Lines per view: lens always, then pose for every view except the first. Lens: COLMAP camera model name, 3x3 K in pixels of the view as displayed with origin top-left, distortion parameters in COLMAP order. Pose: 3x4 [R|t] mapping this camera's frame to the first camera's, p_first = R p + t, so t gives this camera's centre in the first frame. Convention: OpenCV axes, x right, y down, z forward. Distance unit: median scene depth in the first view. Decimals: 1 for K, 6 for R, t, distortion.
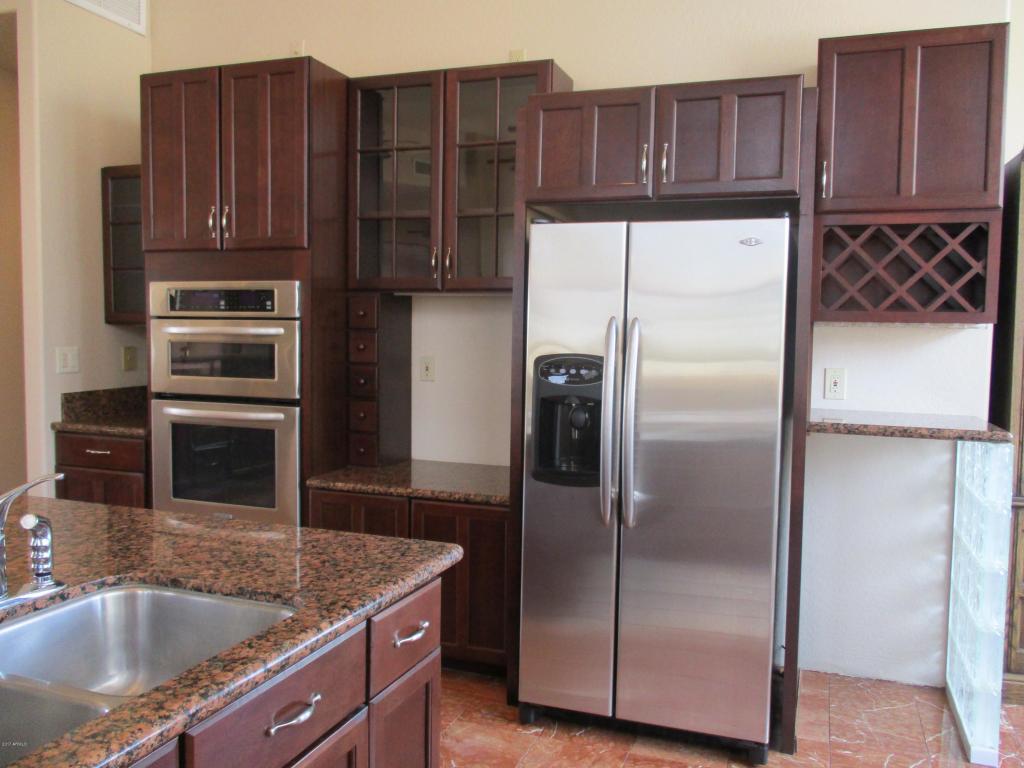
lens RADIAL K [[863.4, 0, 511.9], [0, 863.4, 377.2], [0, 0, 1]] dist [-0.024376, 0.006770]
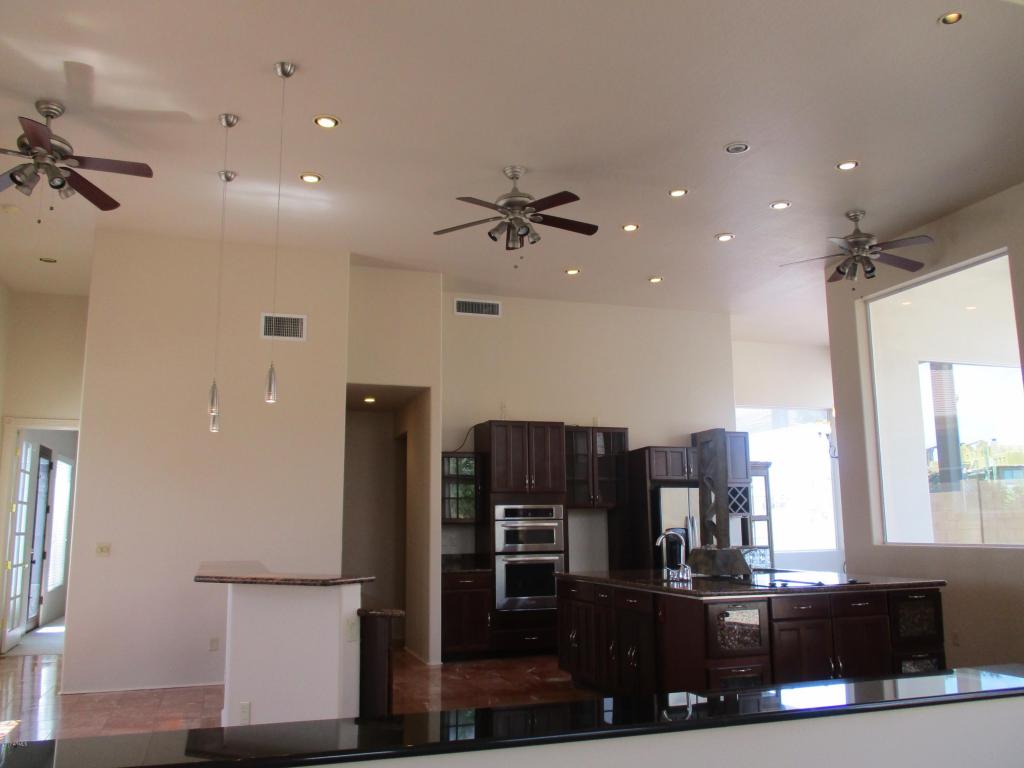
lens RADIAL K [[863.4, 0, 520.2], [0, 863.4, 385.7], [0, 0, 1]] dist [-0.024376, 0.006770]
pose [[0.784375, 0.076640, 0.615534, -1.952828], [0.063135, 0.977320, -0.202138, 0.056204], [-0.617065, 0.197414, 0.761747, -0.980793]]
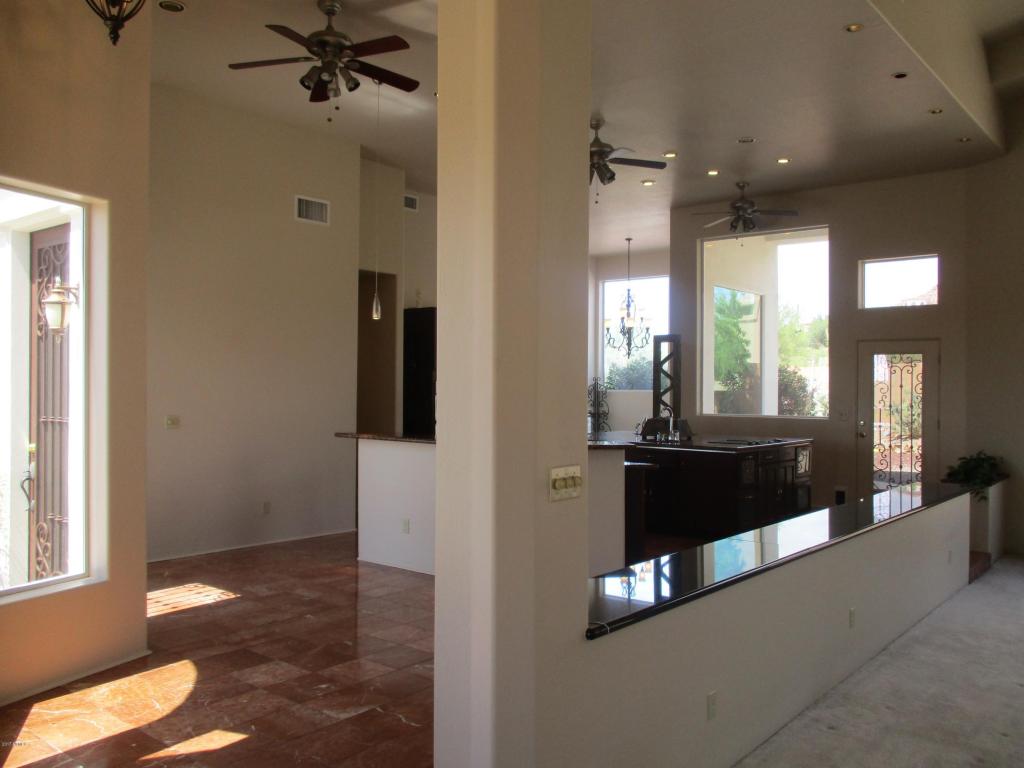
lens RADIAL K [[863.4, 0, 513.8], [0, 863.4, 387.1], [0, 0, 1]] dist [-0.024376, 0.006770]
pose [[0.342129, -0.012777, 0.939566, -3.109006], [0.058918, 0.998232, -0.007880, -0.057104], [-0.937804, 0.058054, 0.342277, -0.198401]]
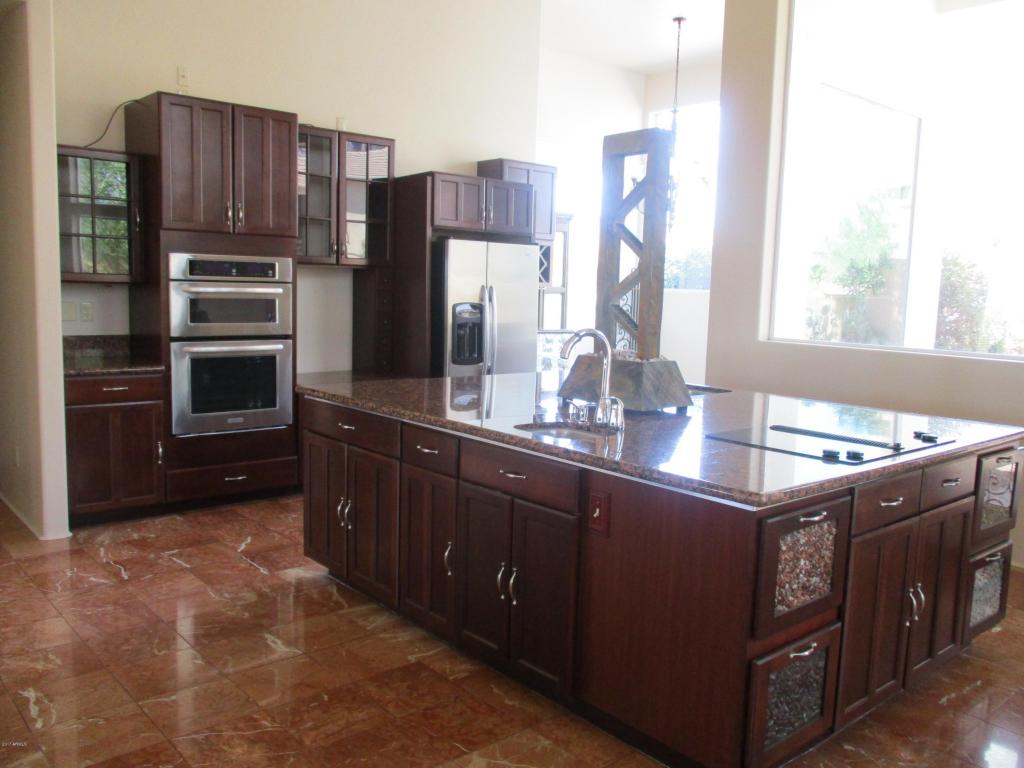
lens RADIAL K [[863.4, 0, 516.5], [0, 863.4, 386.0], [0, 0, 1]] dist [-0.024376, 0.006770]
pose [[0.485805, -0.100857, 0.868229, -1.381009], [0.029825, 0.994655, 0.098854, -0.023493], [-0.873558, -0.022128, 0.486216, -0.108345]]
